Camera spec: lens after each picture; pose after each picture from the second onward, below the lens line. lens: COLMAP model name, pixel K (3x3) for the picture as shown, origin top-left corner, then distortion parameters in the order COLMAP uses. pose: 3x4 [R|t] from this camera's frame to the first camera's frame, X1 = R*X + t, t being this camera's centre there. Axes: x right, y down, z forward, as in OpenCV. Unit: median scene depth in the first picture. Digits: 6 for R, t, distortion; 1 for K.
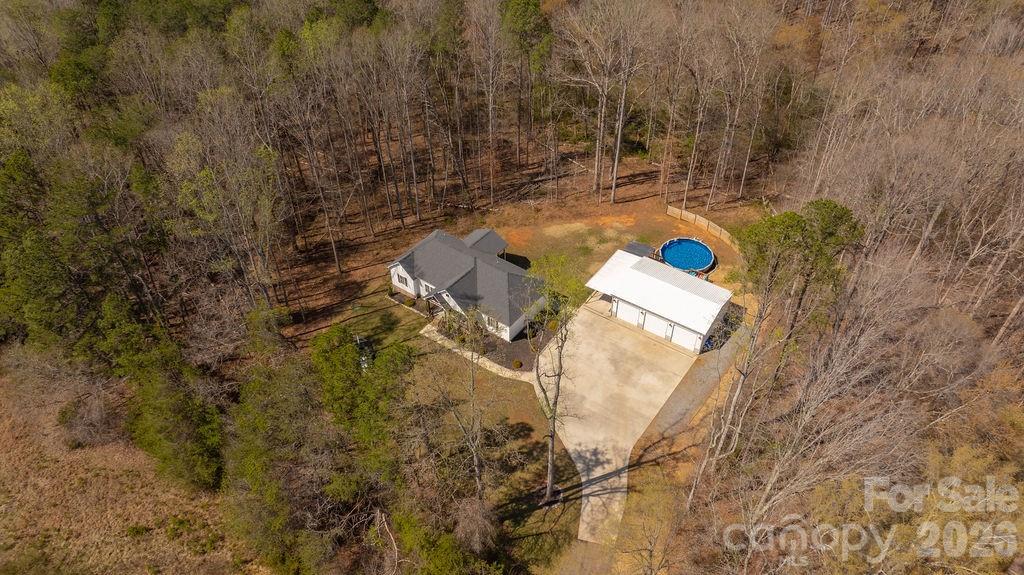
lens RADIAL K [[723.3, 0, 512.0], [0, 723.3, 287.5], [0, 0, 1]] dist [-0.039957, 0.036171]
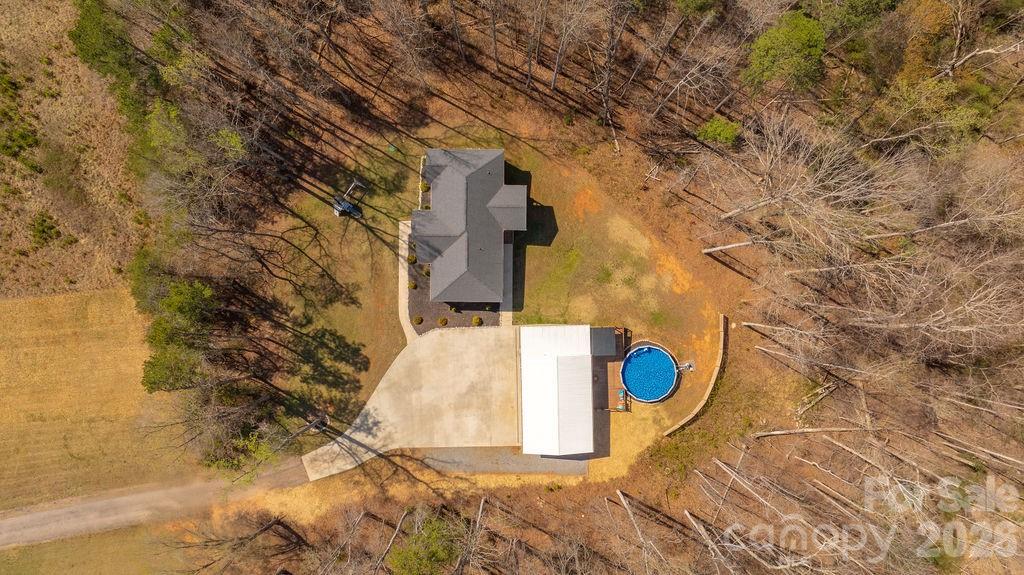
lens RADIAL K [[723.3, 0, 512.0], [0, 723.3, 287.5], [0, 0, 1]] dist [-0.039957, 0.036171]
pose [[0.585361, 0.810508, -0.020727, 0.083303], [-0.515661, 0.391902, 0.761909, -0.911437], [0.625657, -0.435304, 0.647352, 0.421964]]
